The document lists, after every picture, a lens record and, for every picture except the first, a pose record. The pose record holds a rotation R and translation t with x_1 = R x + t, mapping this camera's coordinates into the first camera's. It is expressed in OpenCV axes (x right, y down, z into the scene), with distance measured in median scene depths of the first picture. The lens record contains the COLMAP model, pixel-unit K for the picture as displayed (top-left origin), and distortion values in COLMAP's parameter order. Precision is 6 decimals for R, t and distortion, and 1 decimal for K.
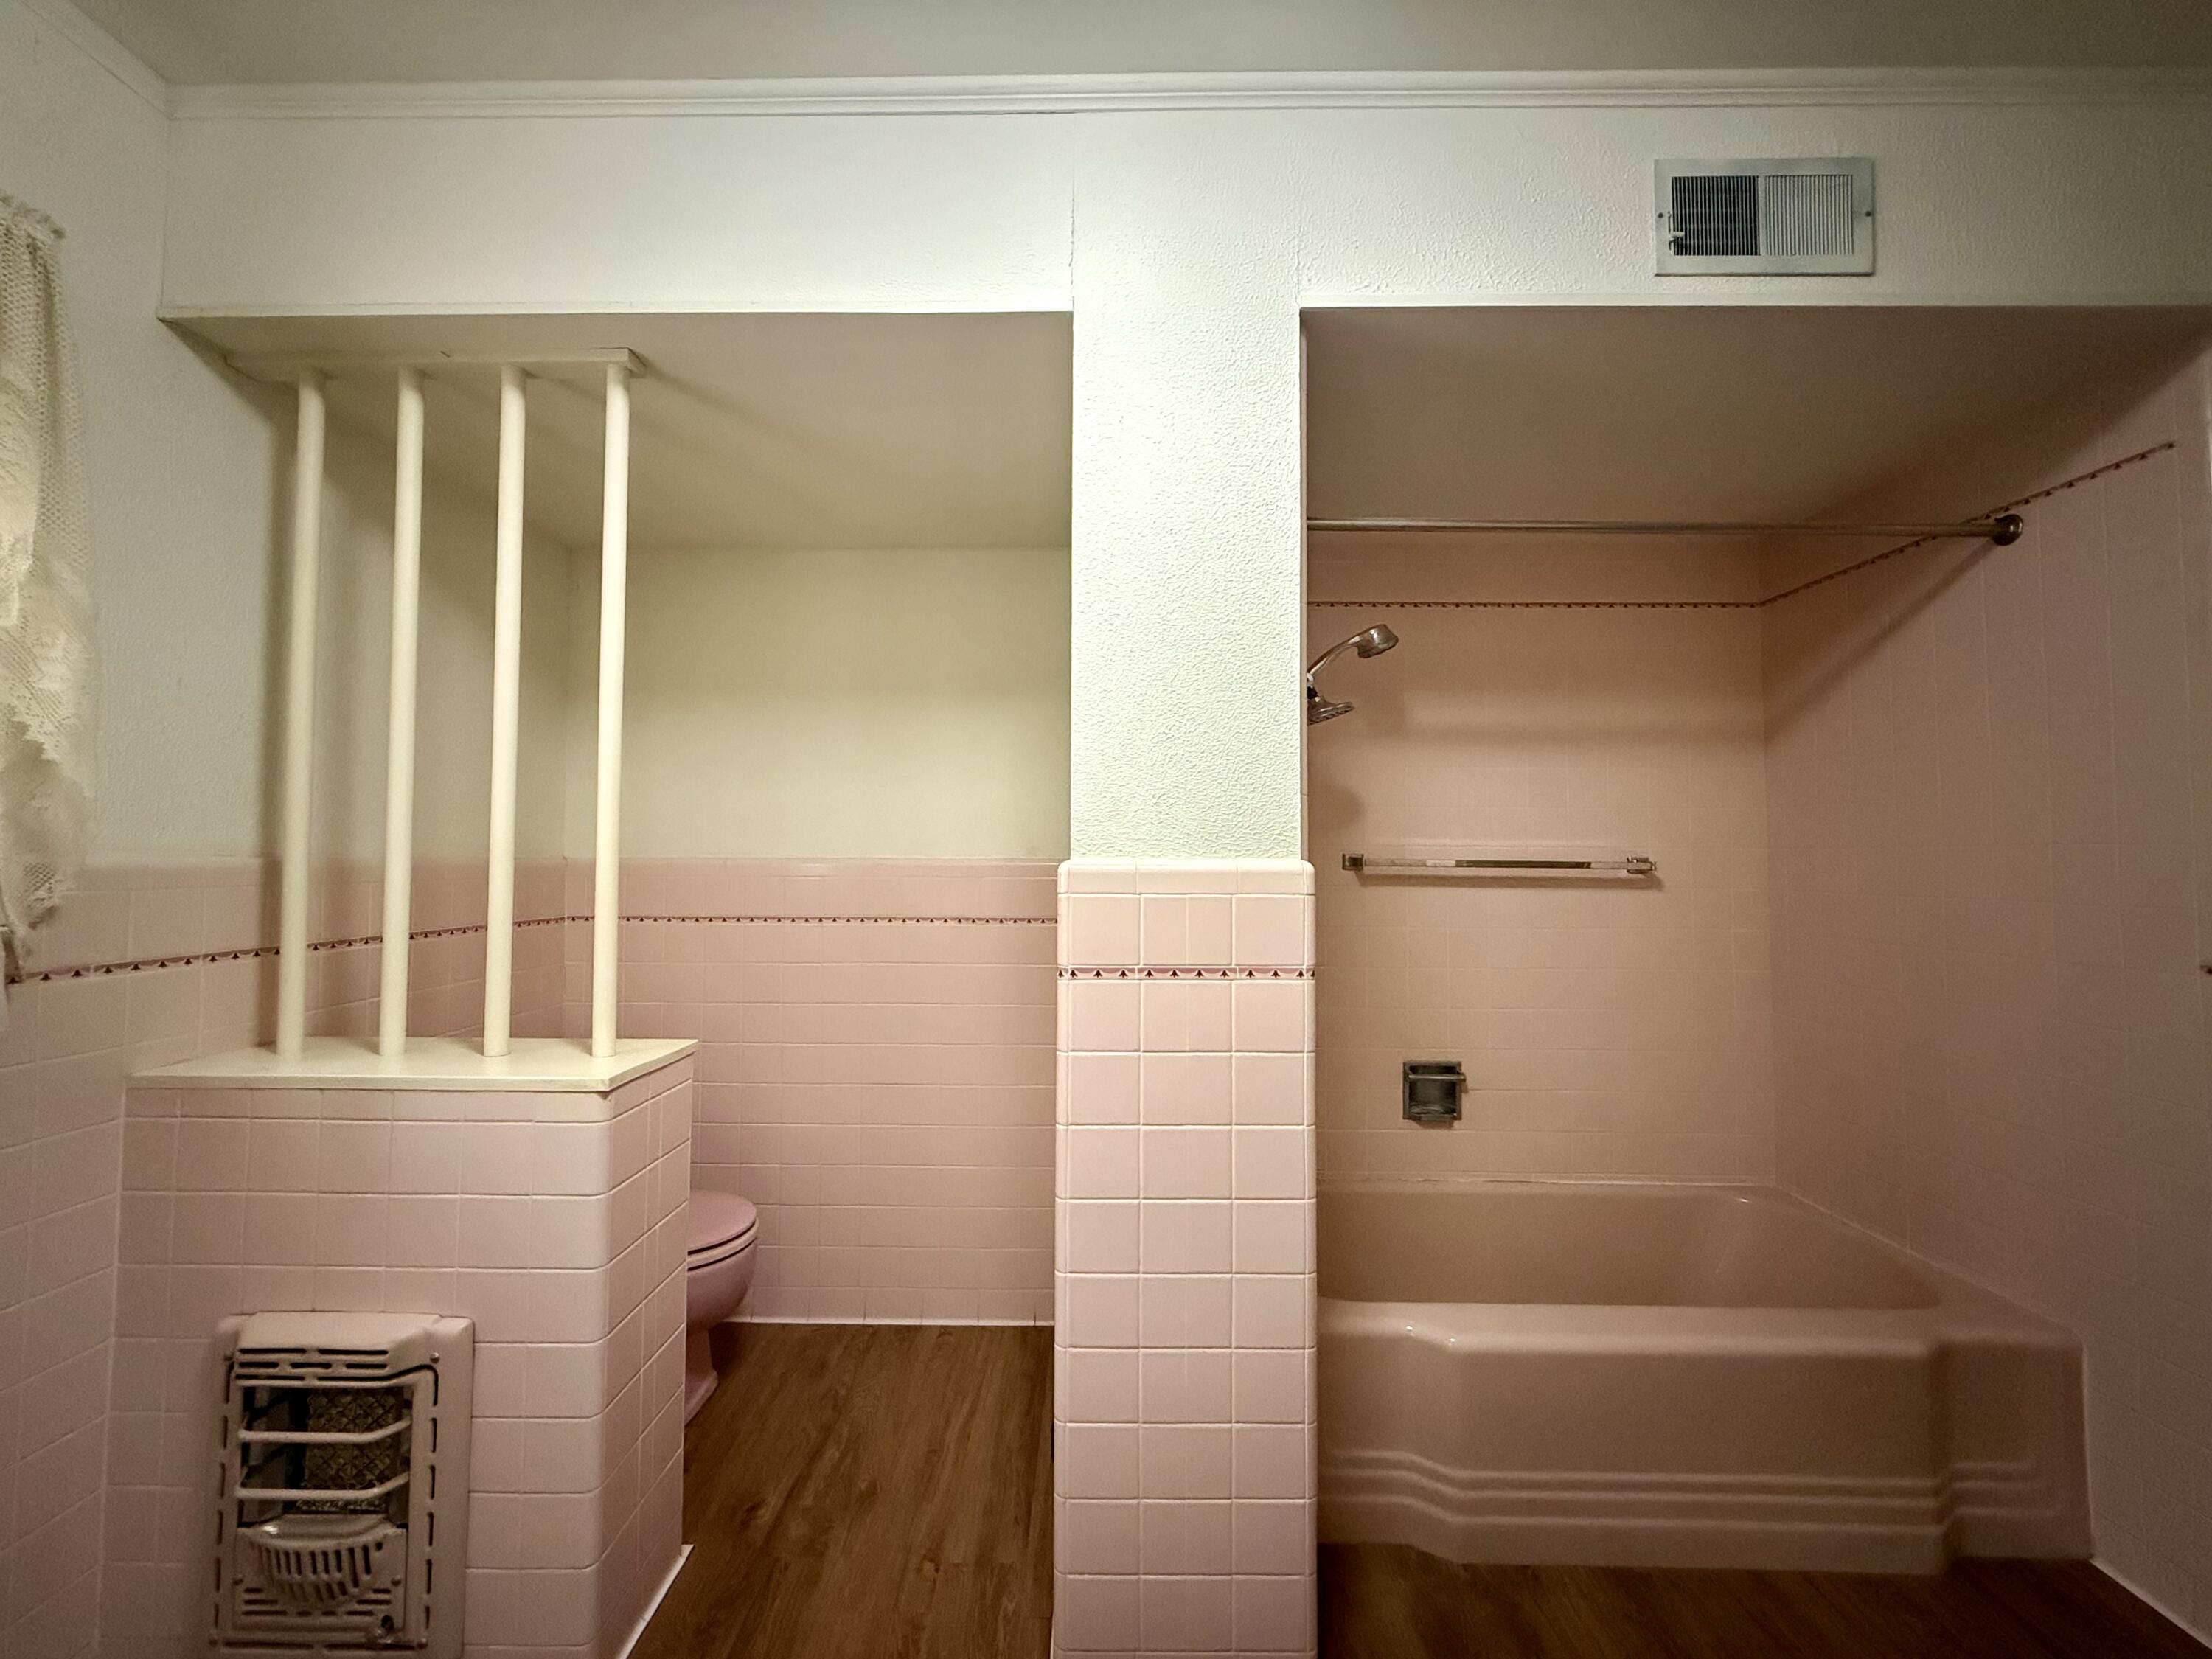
lens RADIAL K [[880.9, 0, 1106.0], [0, 880.9, 829.5], [0, 0, 1]] dist [-0.000139, 0.000070]
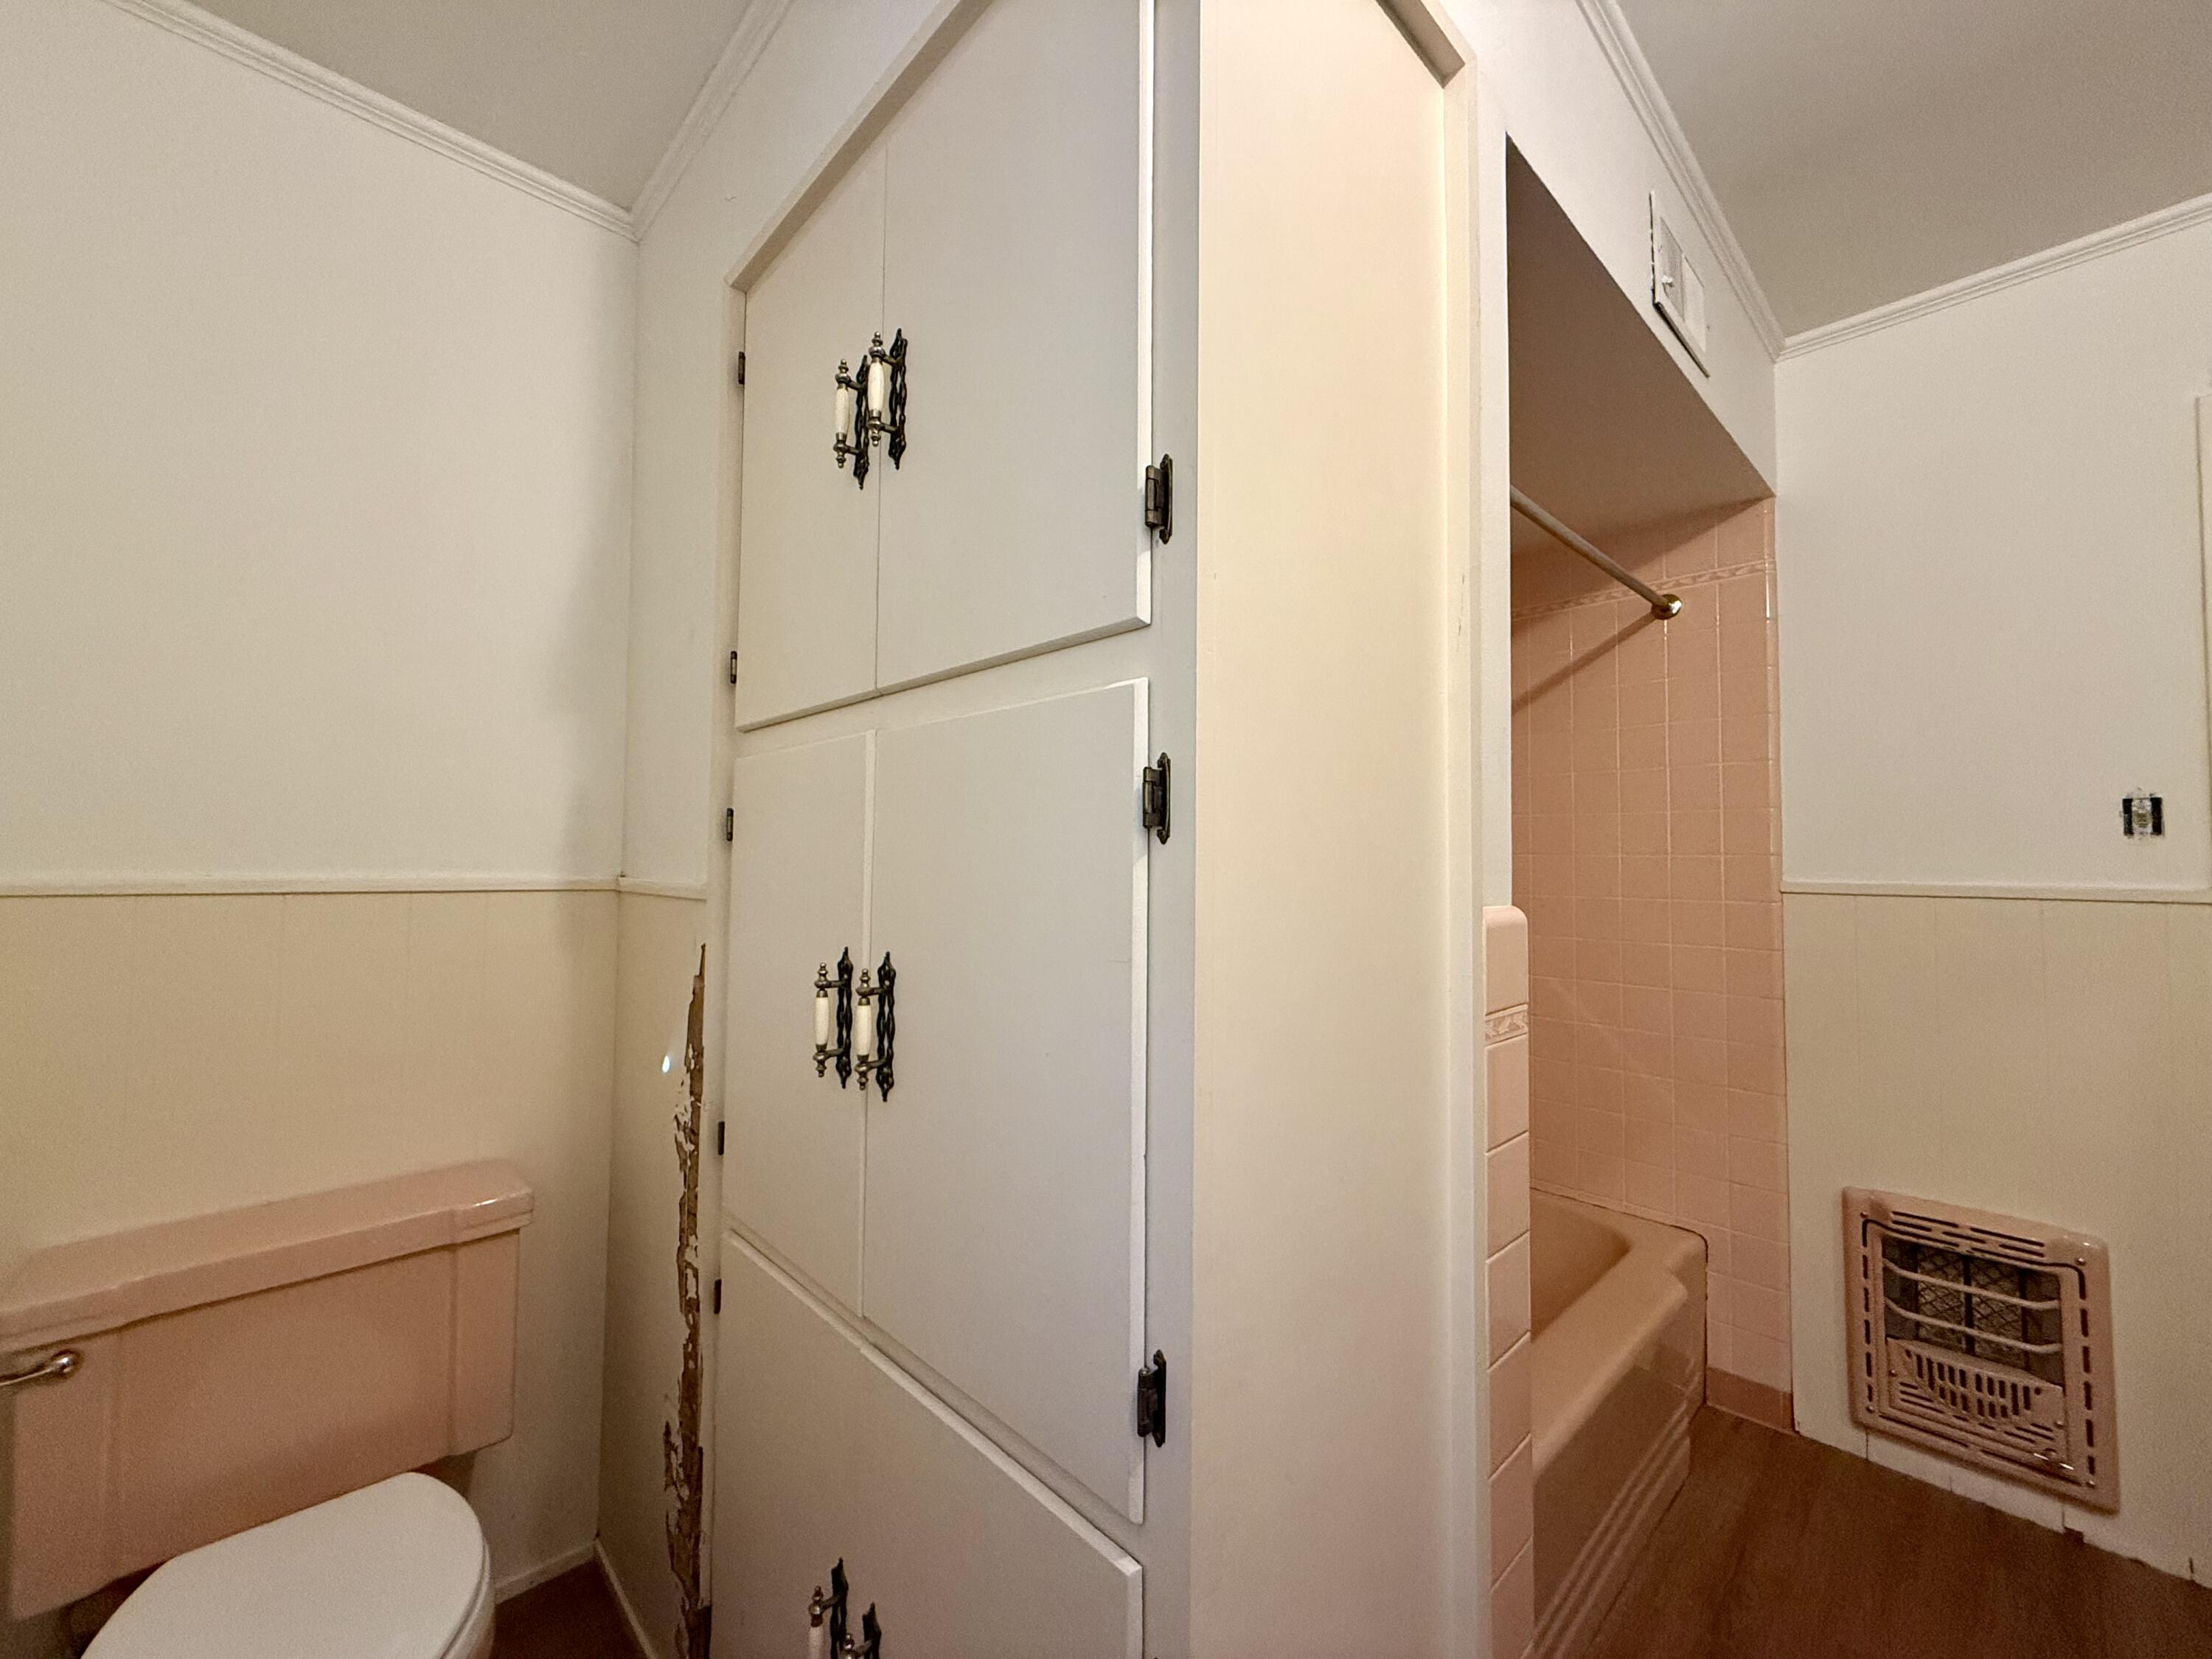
lens RADIAL K [[880.9, 0, 1106.0], [0, 880.9, 829.5], [0, 0, 1]] dist [-0.000139, 0.000070]
pose [[0.698062, -0.028921, -0.715453, -0.831534], [0.017857, 0.999576, -0.022984, -0.022232], [0.715814, 0.003269, 0.698283, -0.922478]]
